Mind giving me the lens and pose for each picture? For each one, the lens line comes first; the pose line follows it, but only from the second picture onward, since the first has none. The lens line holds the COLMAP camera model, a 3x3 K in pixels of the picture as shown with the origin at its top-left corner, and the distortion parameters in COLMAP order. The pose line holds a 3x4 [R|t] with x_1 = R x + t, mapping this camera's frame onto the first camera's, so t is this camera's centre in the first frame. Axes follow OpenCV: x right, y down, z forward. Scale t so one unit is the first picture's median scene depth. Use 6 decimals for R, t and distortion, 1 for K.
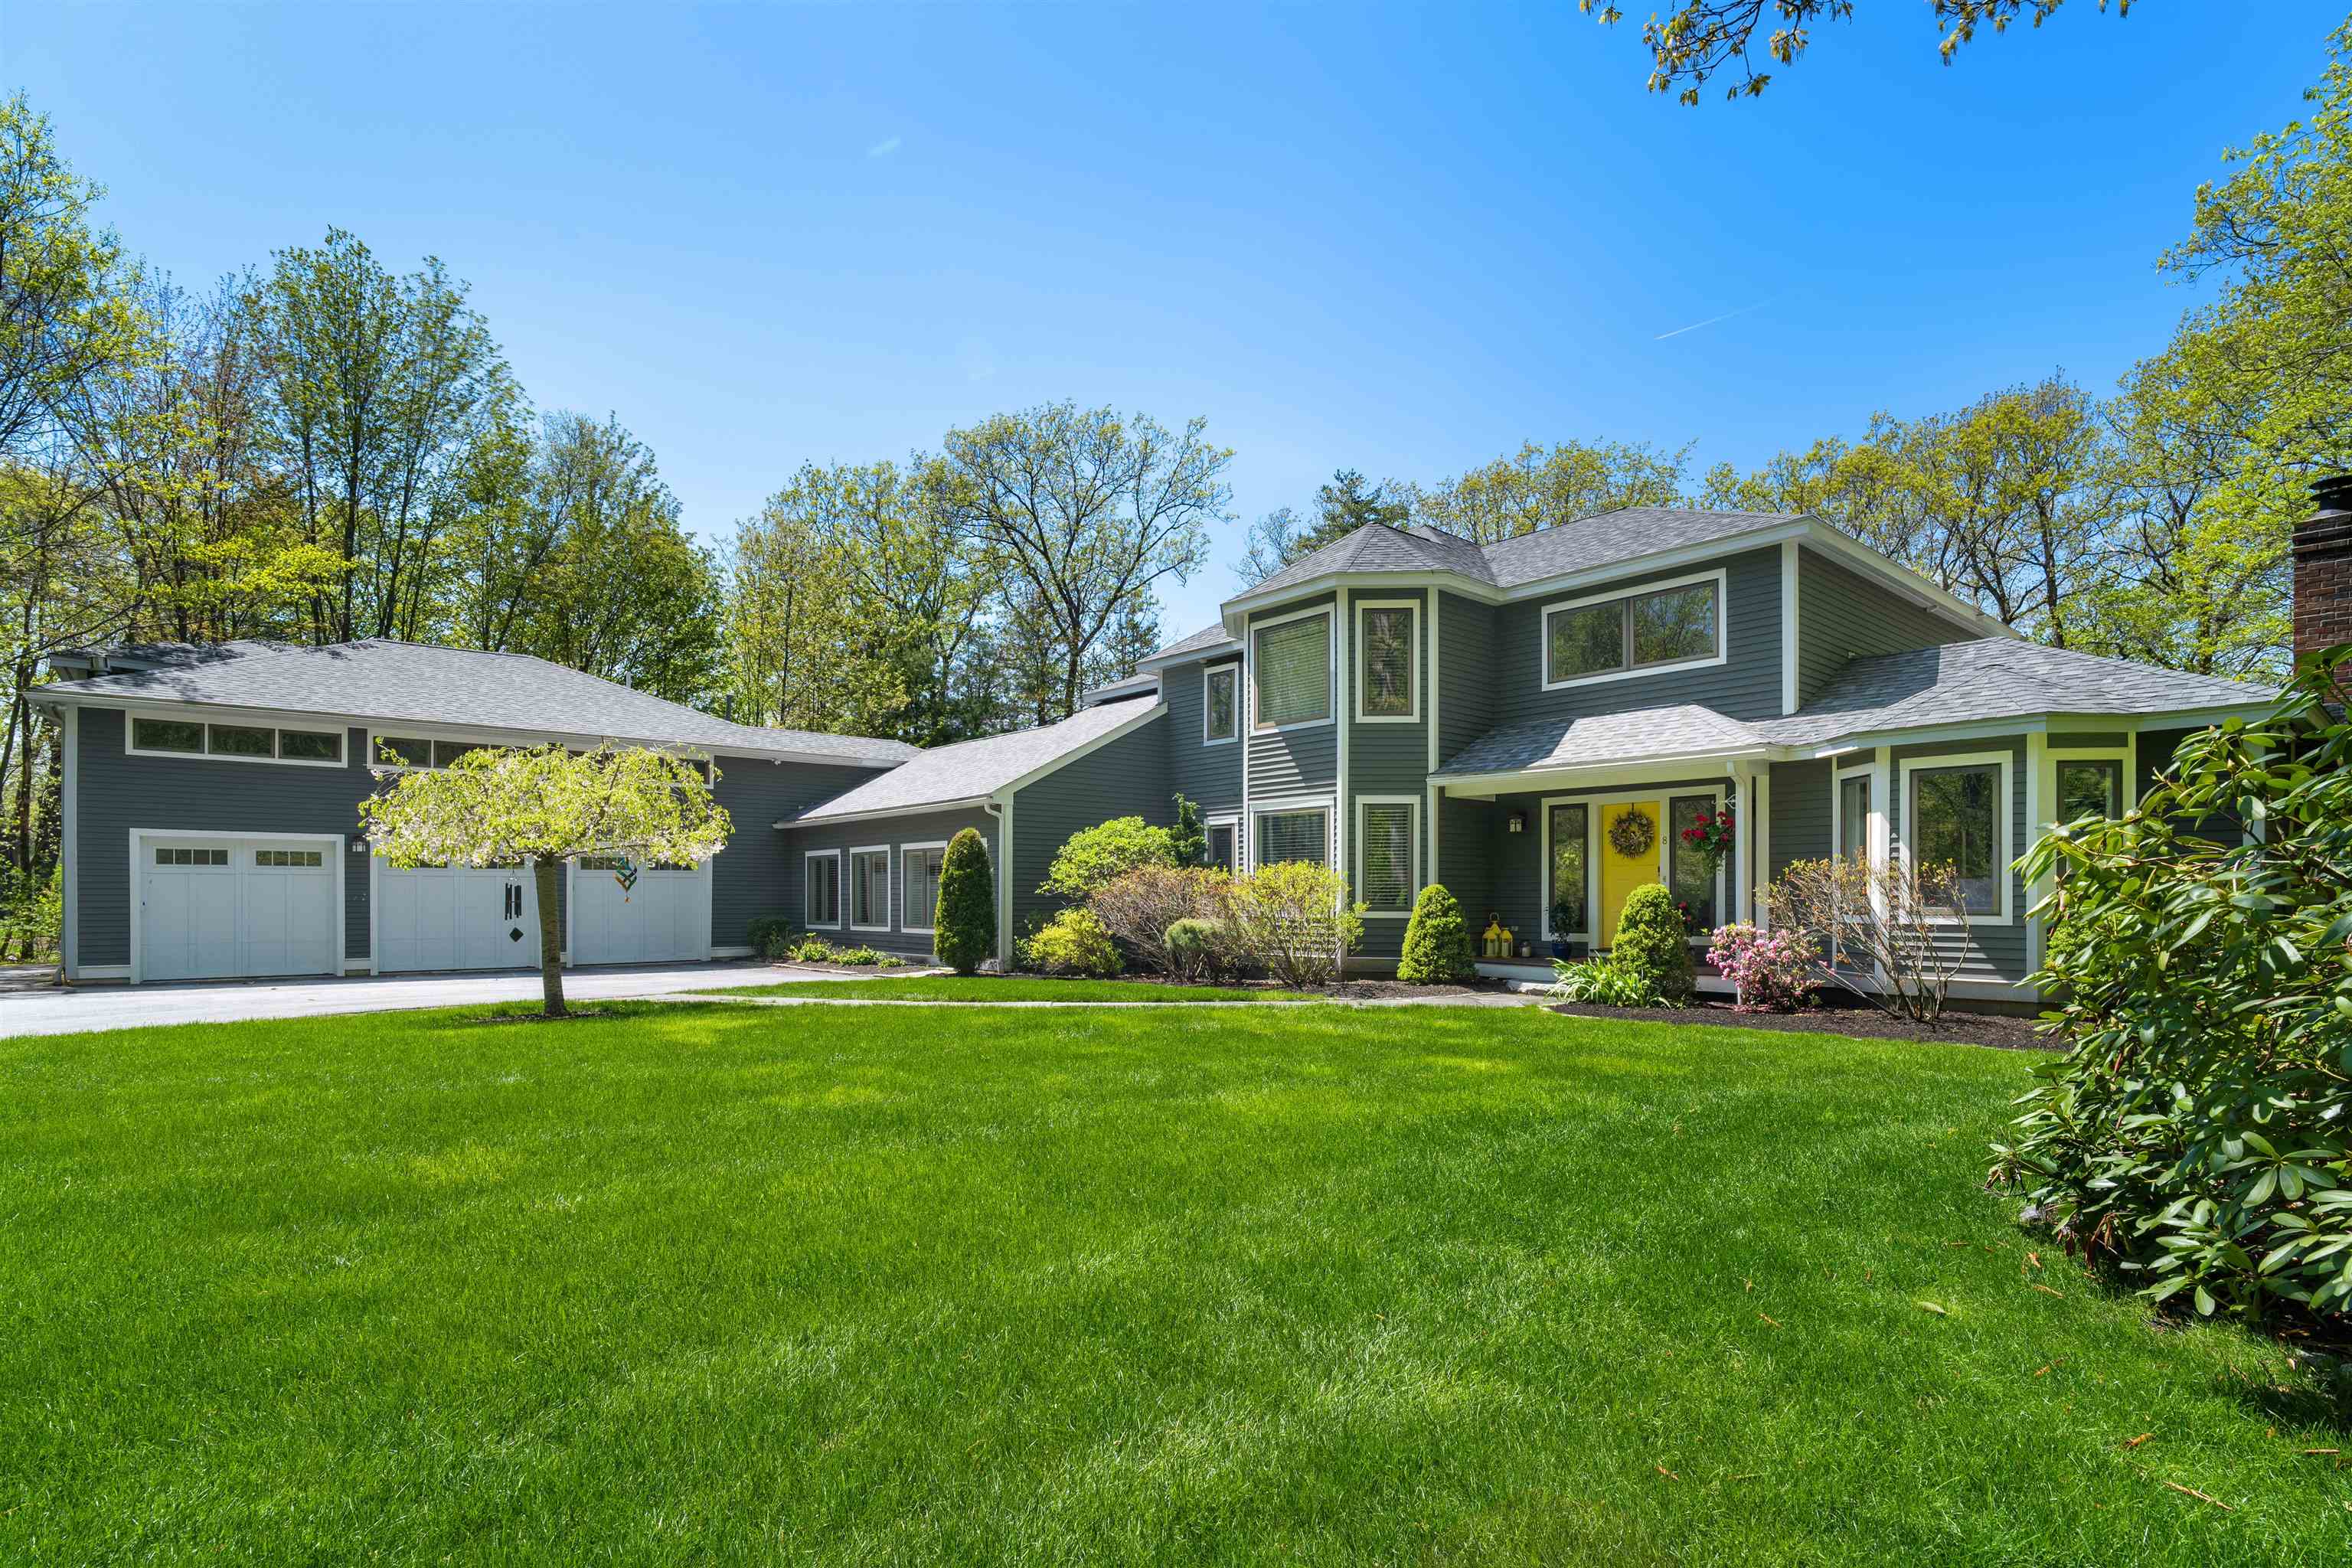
lens RADIAL K [[1118.2, 0, 1209.6], [0, 1118.2, 883.8], [0, 0, 1]] dist [-0.011142, 0.003220]
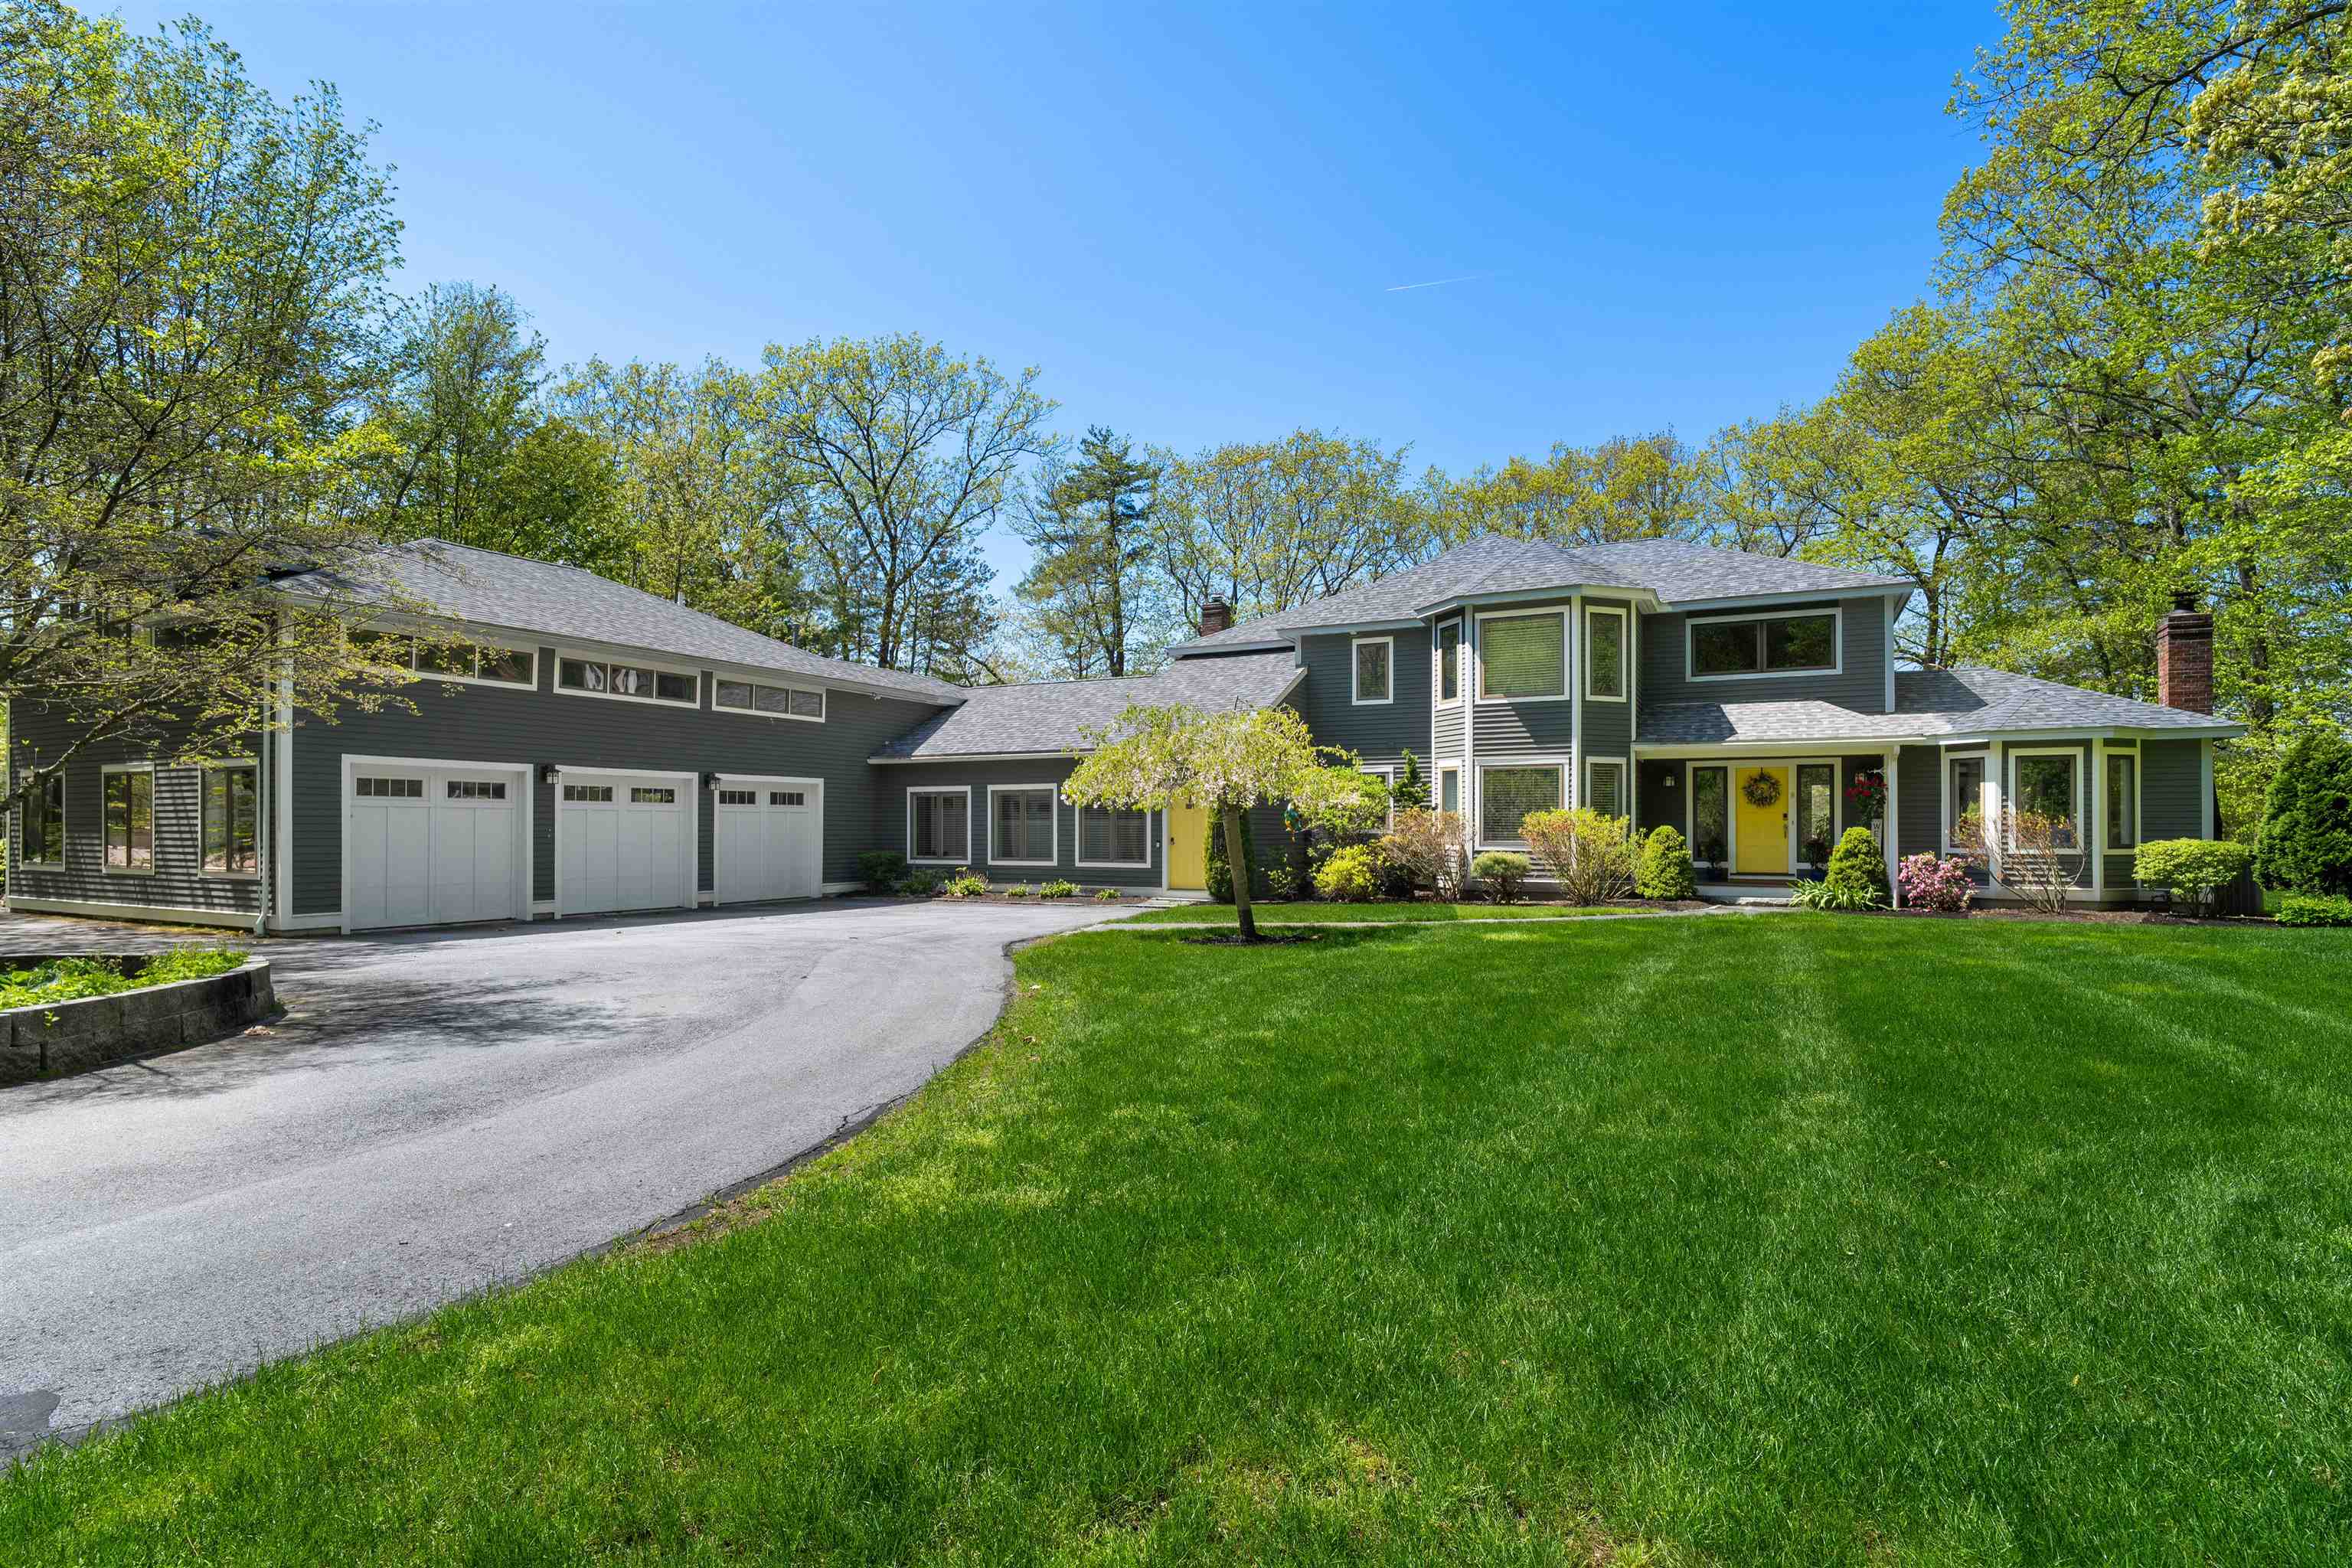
lens RADIAL K [[1118.2, 0, 1166.4], [0, 1118.2, 798.6], [0, 0, 1]] dist [-0.011142, 0.003220]
pose [[0.937019, 0.011104, 0.349103, -0.757151], [-0.006467, 0.999875, -0.014446, -0.008480], [-0.349220, 0.011278, 0.936973, -0.038357]]
